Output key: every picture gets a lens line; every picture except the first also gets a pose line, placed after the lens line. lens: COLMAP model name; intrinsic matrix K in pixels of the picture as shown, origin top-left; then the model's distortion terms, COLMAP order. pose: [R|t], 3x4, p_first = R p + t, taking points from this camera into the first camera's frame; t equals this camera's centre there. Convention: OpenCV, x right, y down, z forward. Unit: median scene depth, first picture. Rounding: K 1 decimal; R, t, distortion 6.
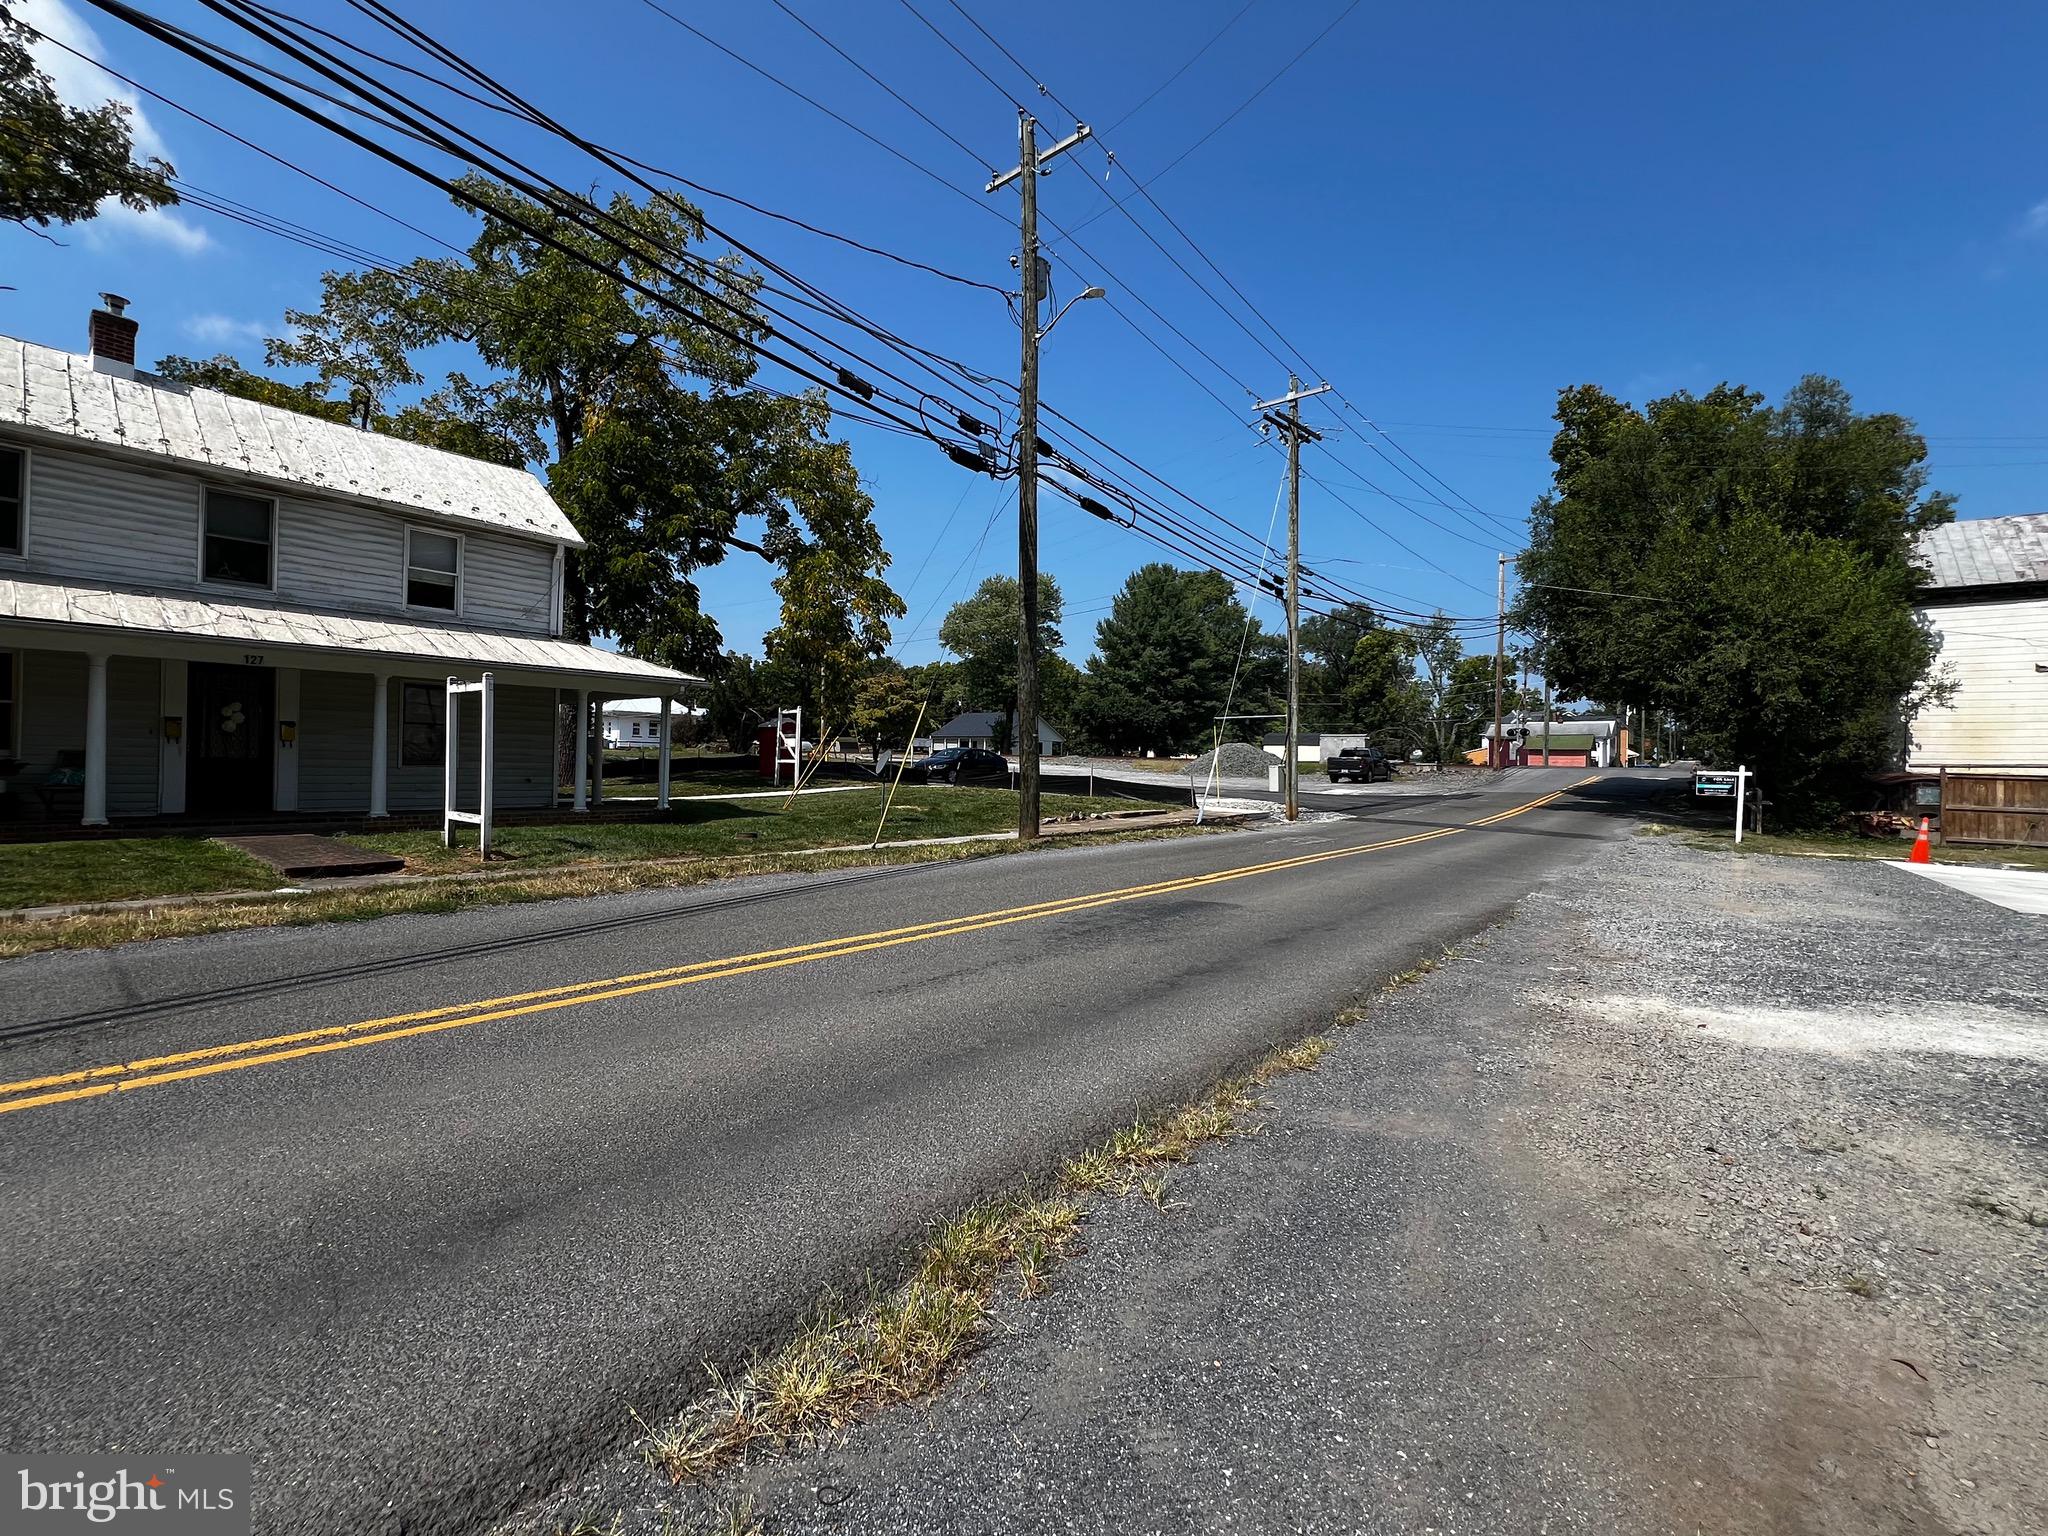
lens RADIAL K [[877.3, 0, 1024.0], [0, 877.3, 768.0], [0, 0, 1]] dist [-0.006258, 0.001302]
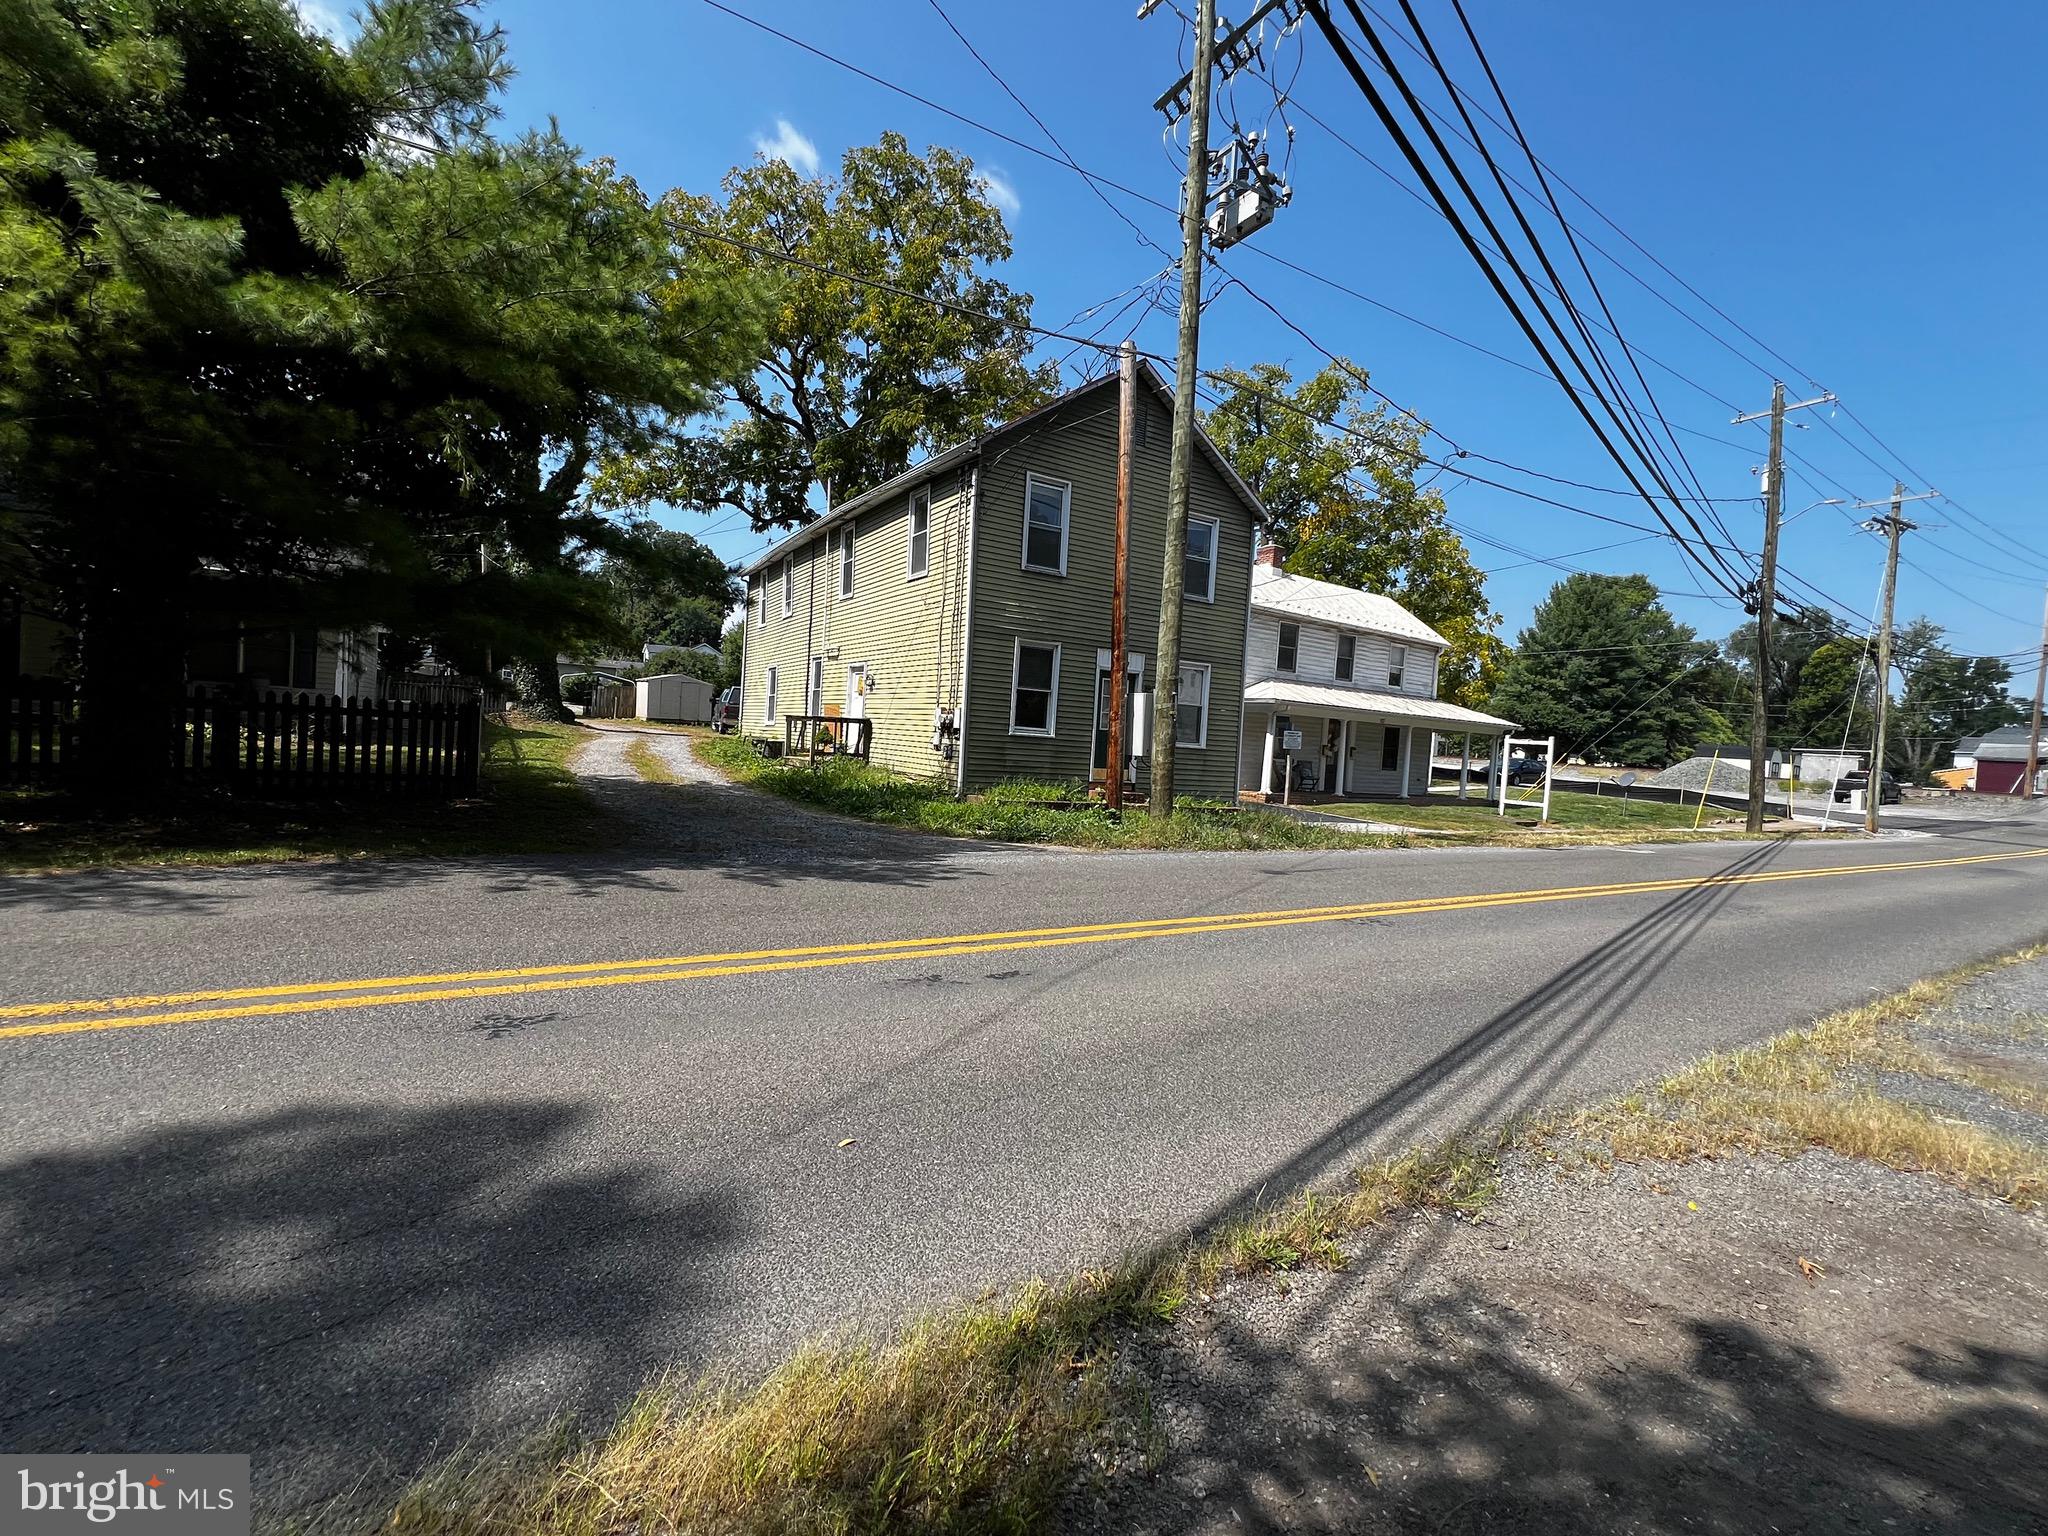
lens RADIAL K [[877.3, 0, 1024.0], [0, 877.3, 768.0], [0, 0, 1]] dist [-0.006258, 0.001302]
pose [[0.949362, 0.054573, -0.309409, -0.569309], [-0.048491, 0.998450, 0.027319, -0.014057], [0.310421, -0.010933, 0.950536, -0.702331]]
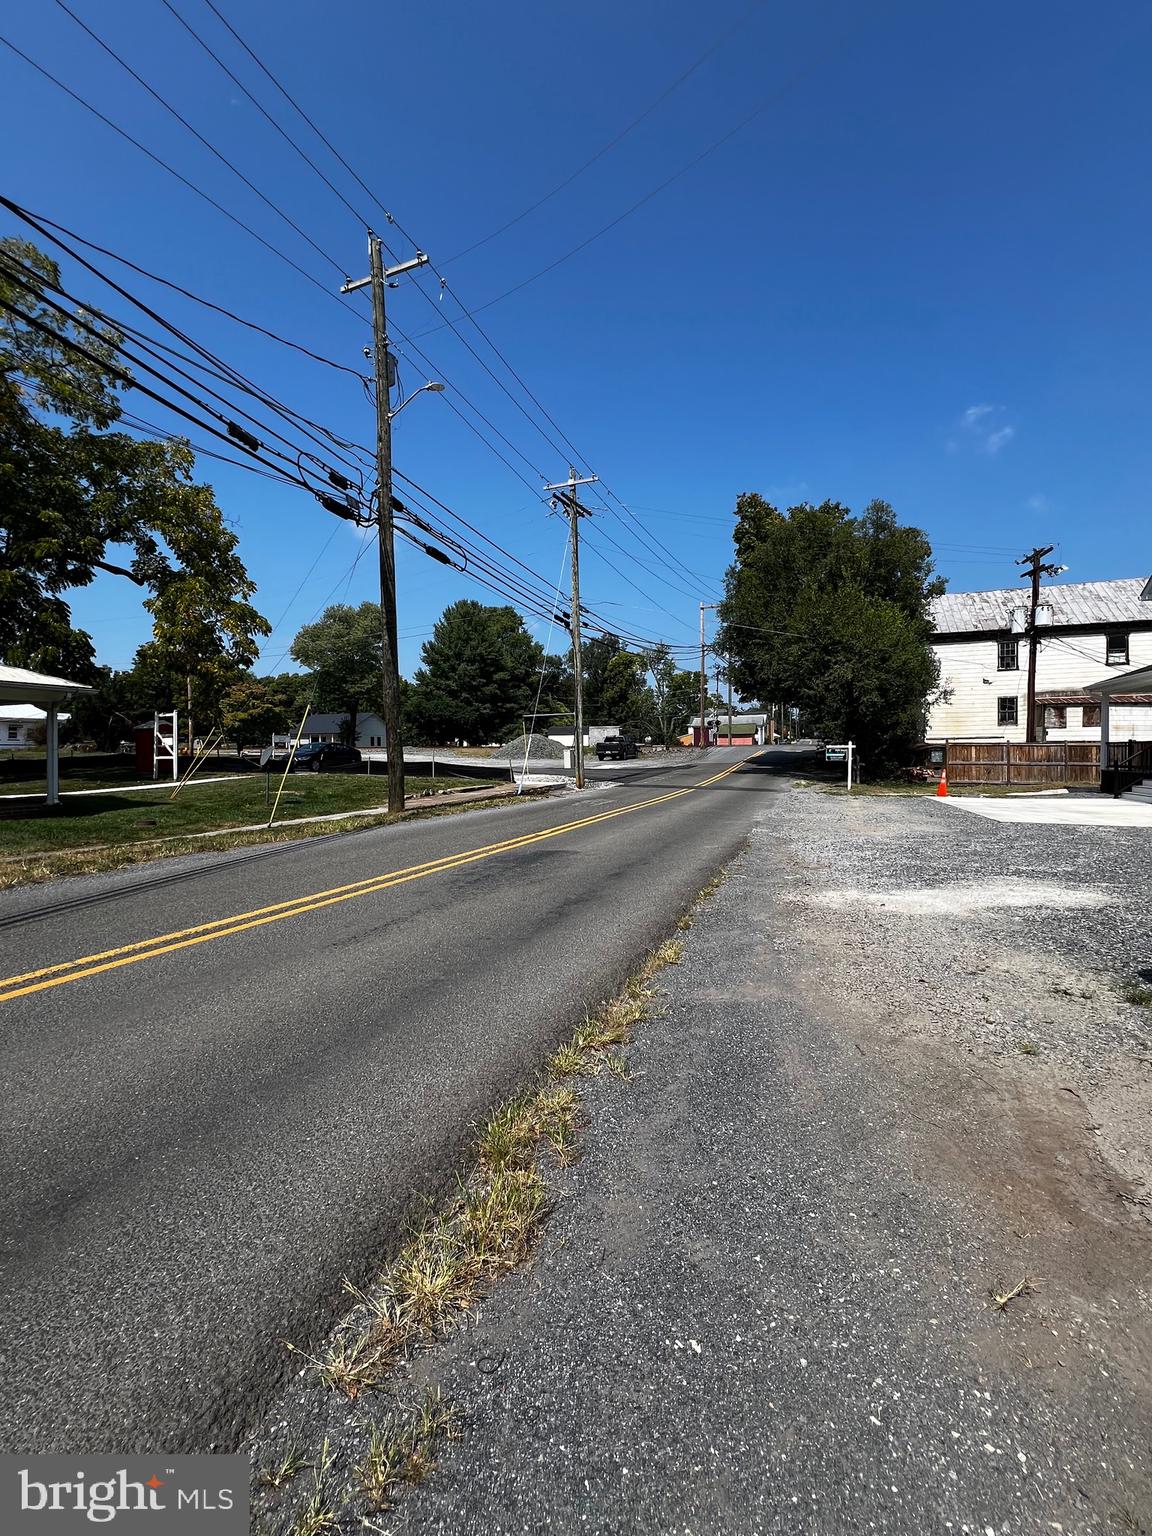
lens RADIAL K [[658.0, 0, 573.0], [0, 658.0, 762.8], [0, 0, 1]] dist [-0.006258, 0.001302]
pose [[0.951673, -0.034205, 0.305203, -0.028742], [0.030194, 0.999385, 0.017856, -0.000315], [-0.305626, -0.007778, 0.952120, 0.009390]]
